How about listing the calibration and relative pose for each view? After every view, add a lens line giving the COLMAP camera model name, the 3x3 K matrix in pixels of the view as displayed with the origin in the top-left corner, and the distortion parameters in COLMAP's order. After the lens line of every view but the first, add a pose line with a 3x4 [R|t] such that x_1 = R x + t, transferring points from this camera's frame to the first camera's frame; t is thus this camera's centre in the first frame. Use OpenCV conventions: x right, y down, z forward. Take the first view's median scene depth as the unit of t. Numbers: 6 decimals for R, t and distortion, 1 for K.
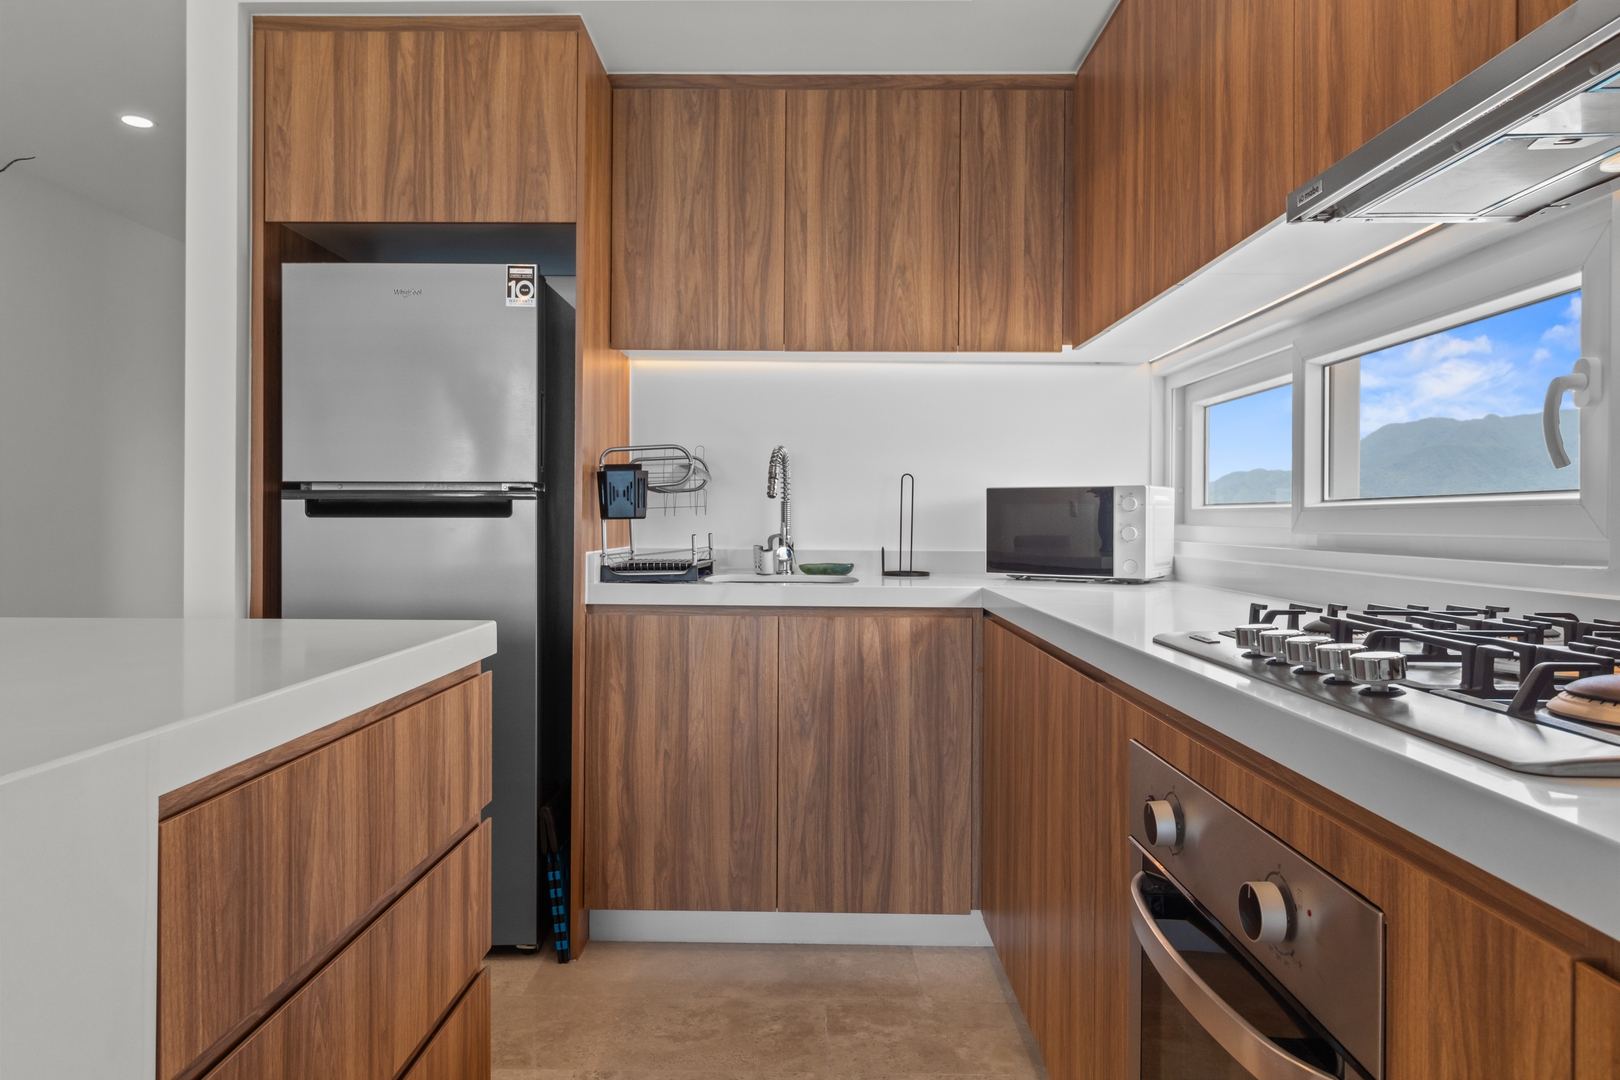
lens RADIAL K [[1039.9, 0, 803.4], [0, 1039.9, 526.8], [0, 0, 1]] dist [-0.000125, -0.000529]
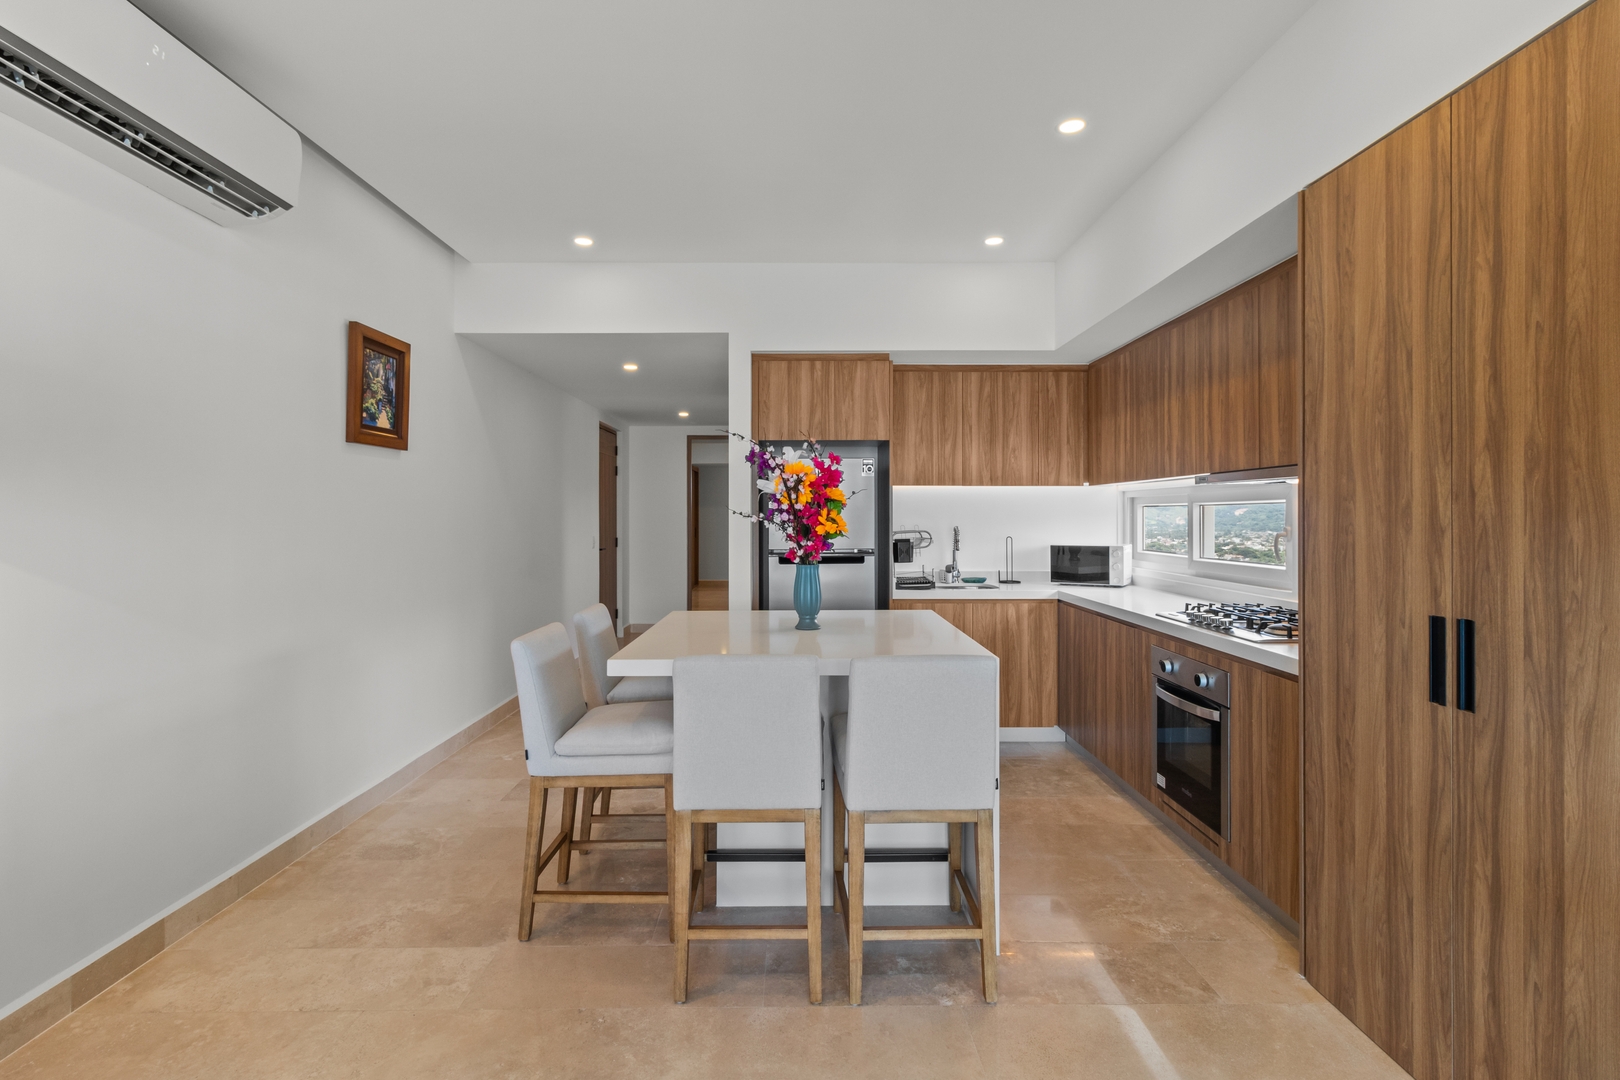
lens RADIAL K [[776.5, 0, 805.8], [0, 776.5, 518.7], [0, 0, 1]] dist [0.004466, 0.000625]
pose [[0.999655, -0.009141, 0.024610, -0.456203], [0.009186, 0.999956, -0.001722, -0.109983], [-0.024594, 0.001947, 0.999696, -0.784570]]
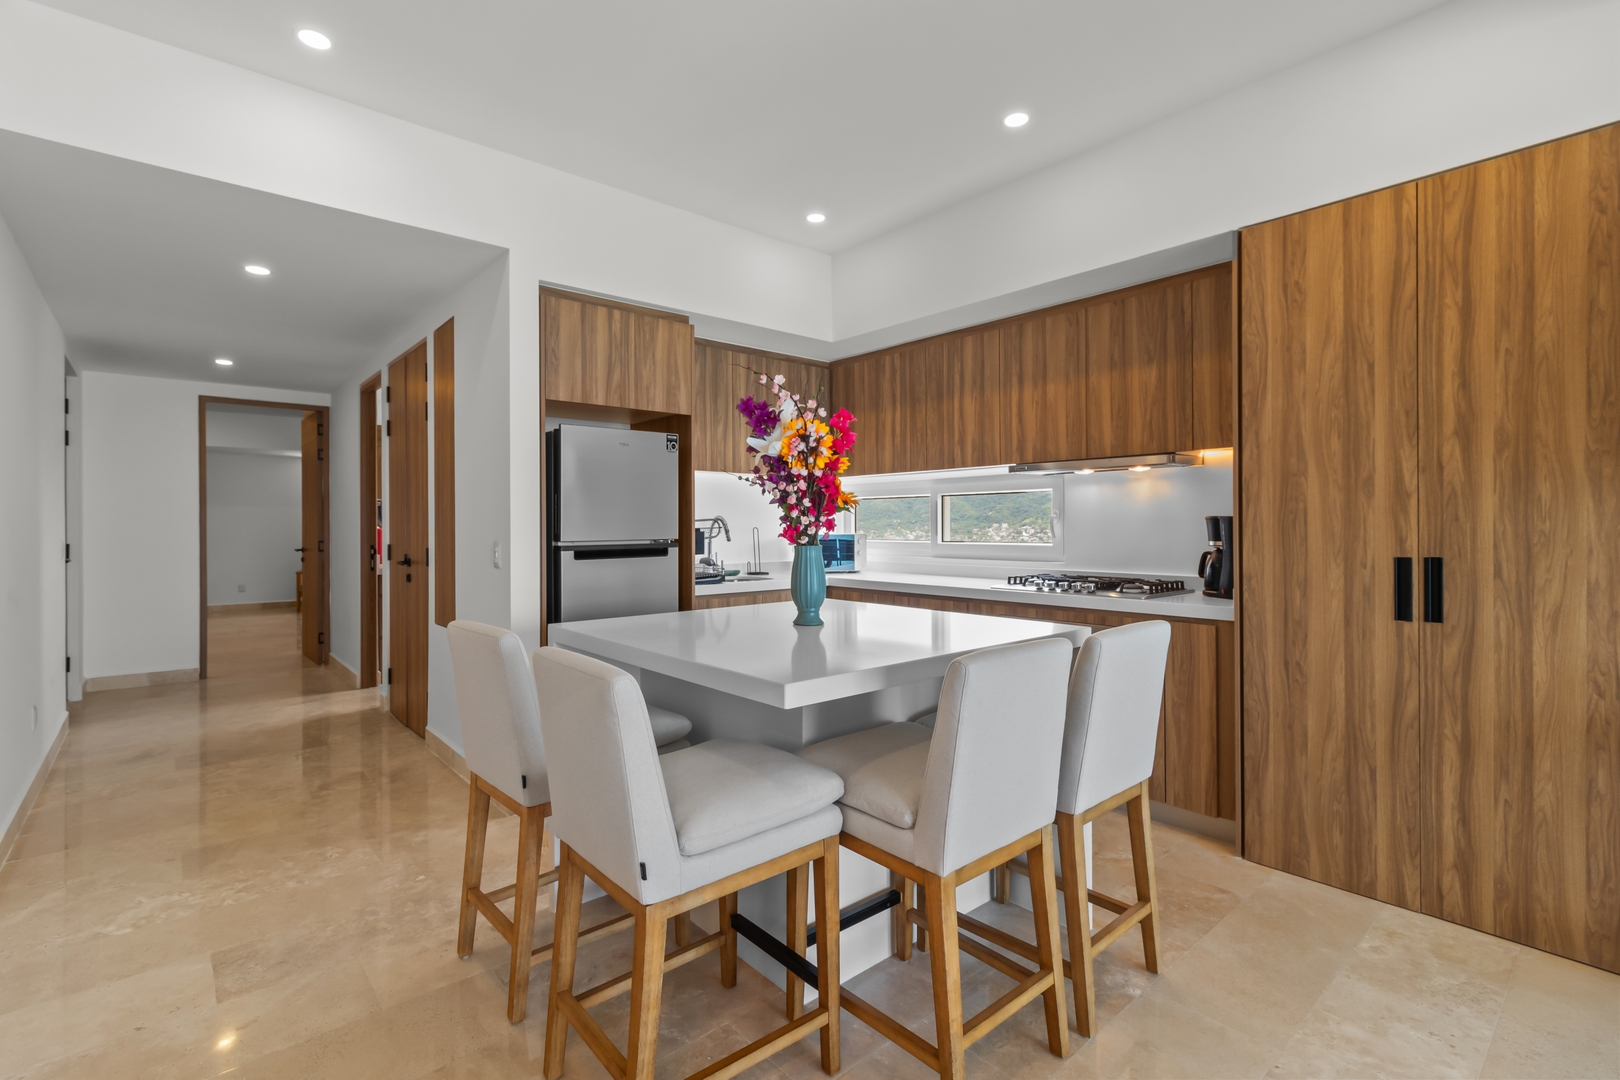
lens RADIAL K [[745.4, 0, 802.1], [0, 745.4, 528.8], [0, 0, 1]] dist [0.004670, 0.000079]
pose [[0.744539, -0.013531, 0.667441, -1.061485], [0.013521, 0.999895, 0.005187, -0.066954], [-0.667442, 0.005162, 0.744644, -0.274749]]
